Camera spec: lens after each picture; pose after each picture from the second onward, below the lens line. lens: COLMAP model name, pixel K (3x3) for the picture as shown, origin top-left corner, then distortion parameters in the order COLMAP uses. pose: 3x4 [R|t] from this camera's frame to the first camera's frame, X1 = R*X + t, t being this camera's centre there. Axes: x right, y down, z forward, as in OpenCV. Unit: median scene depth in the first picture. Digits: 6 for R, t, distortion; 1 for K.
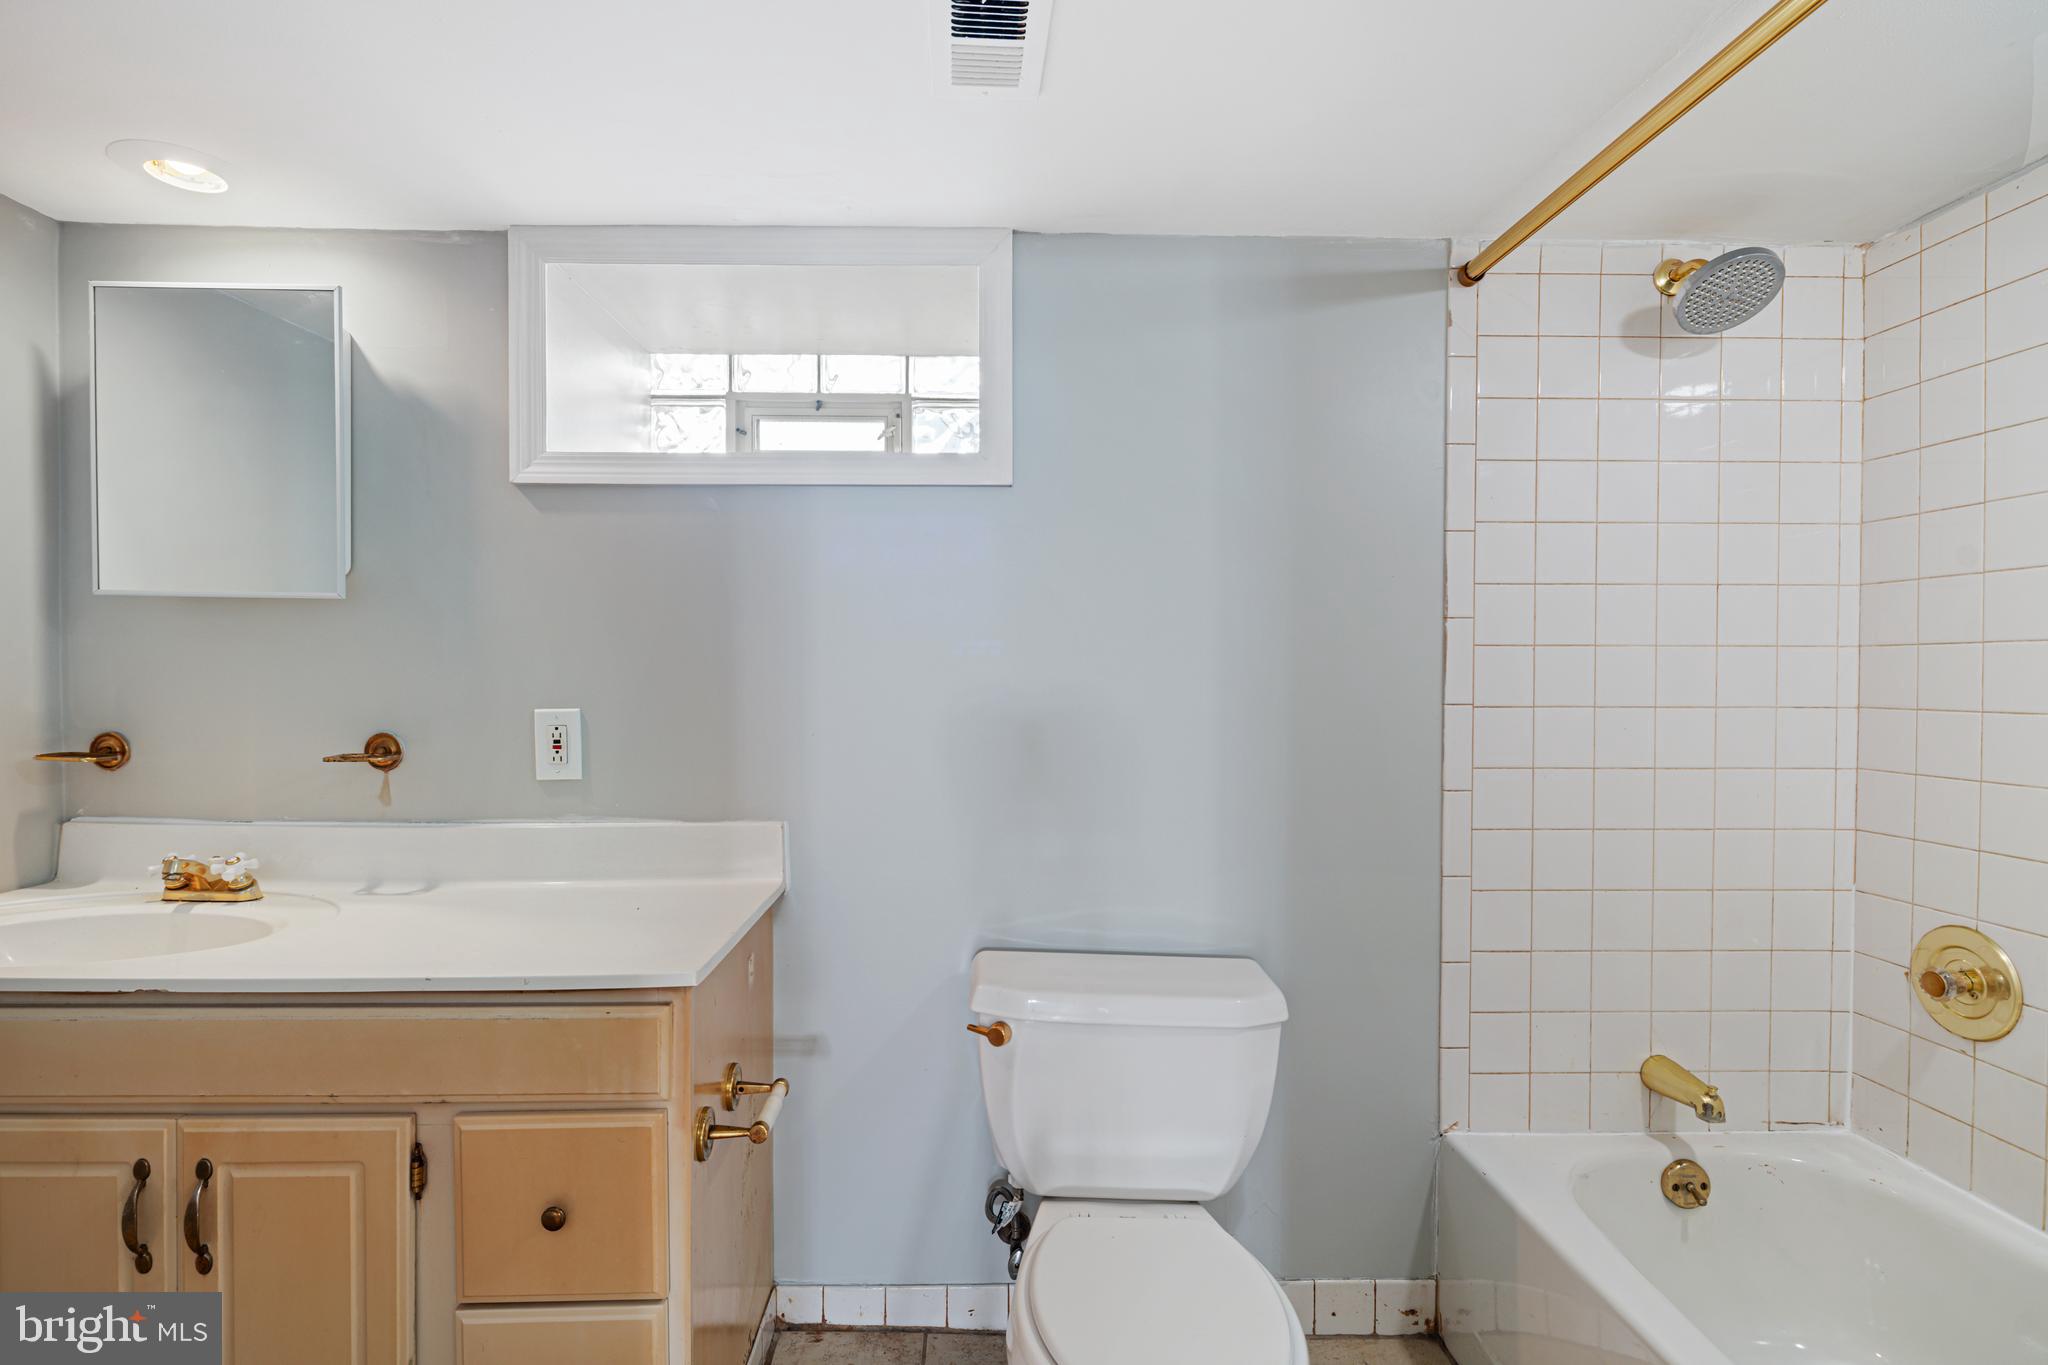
lens RADIAL K [[1000.8, 0, 1020.6], [0, 1000.8, 684.0], [0, 0, 1]] dist [0.006421, -0.004044]
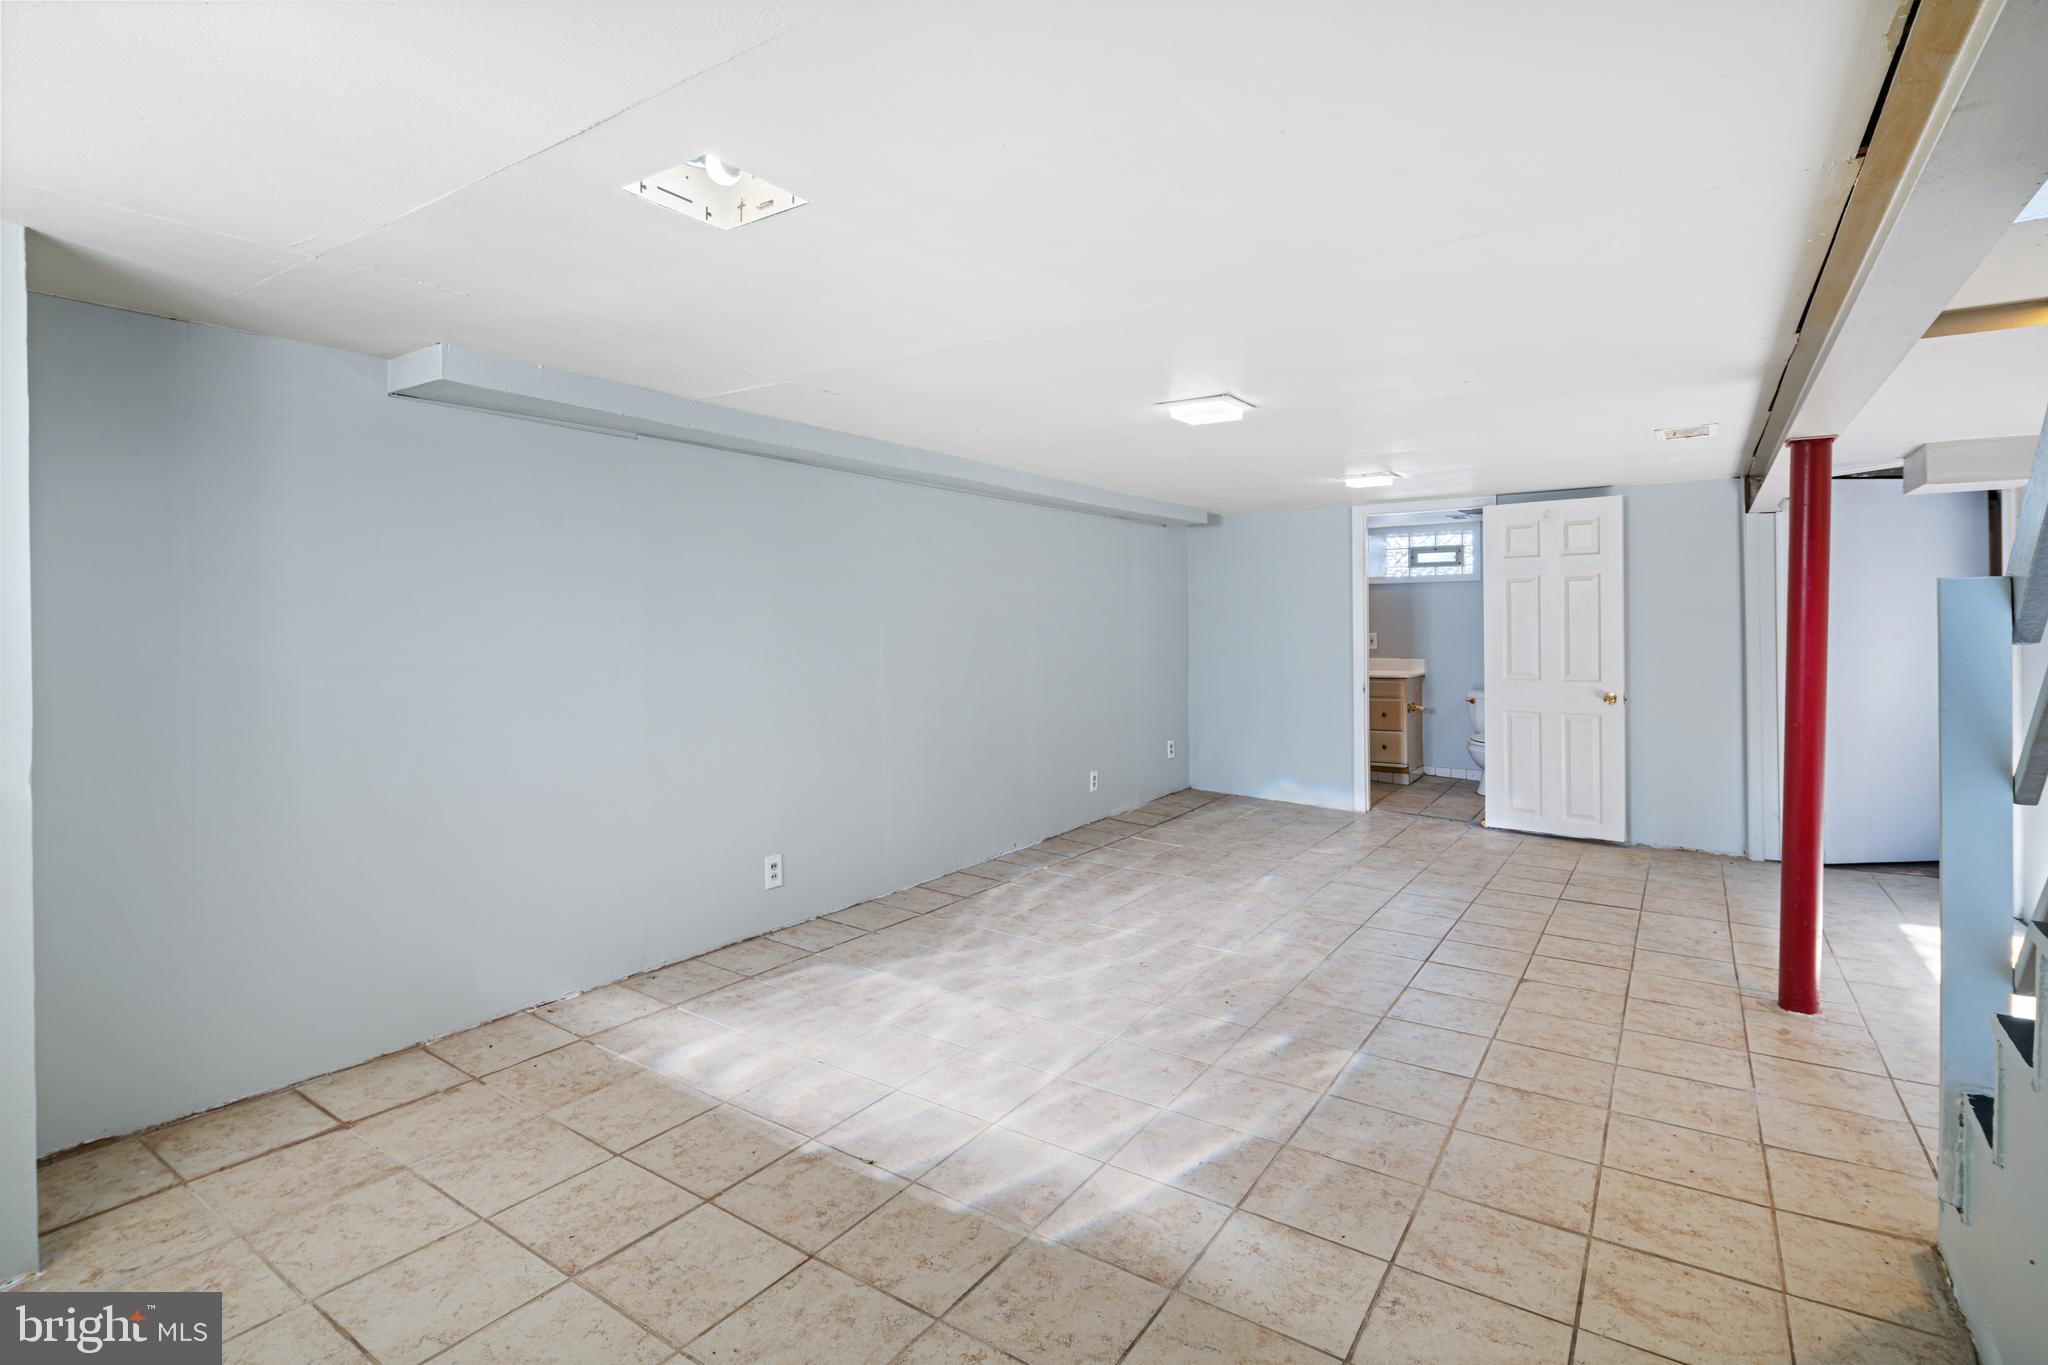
lens RADIAL K [[1000.8, 0, 1023.7], [0, 1000.8, 622.0], [0, 0, 1]] dist [0.006421, -0.004044]
pose [[0.812884, -0.006356, -0.582392, 0.688480], [-0.000868, 0.999926, -0.012124, 0.025508], [0.582426, 0.010362, 0.812818, -2.774848]]
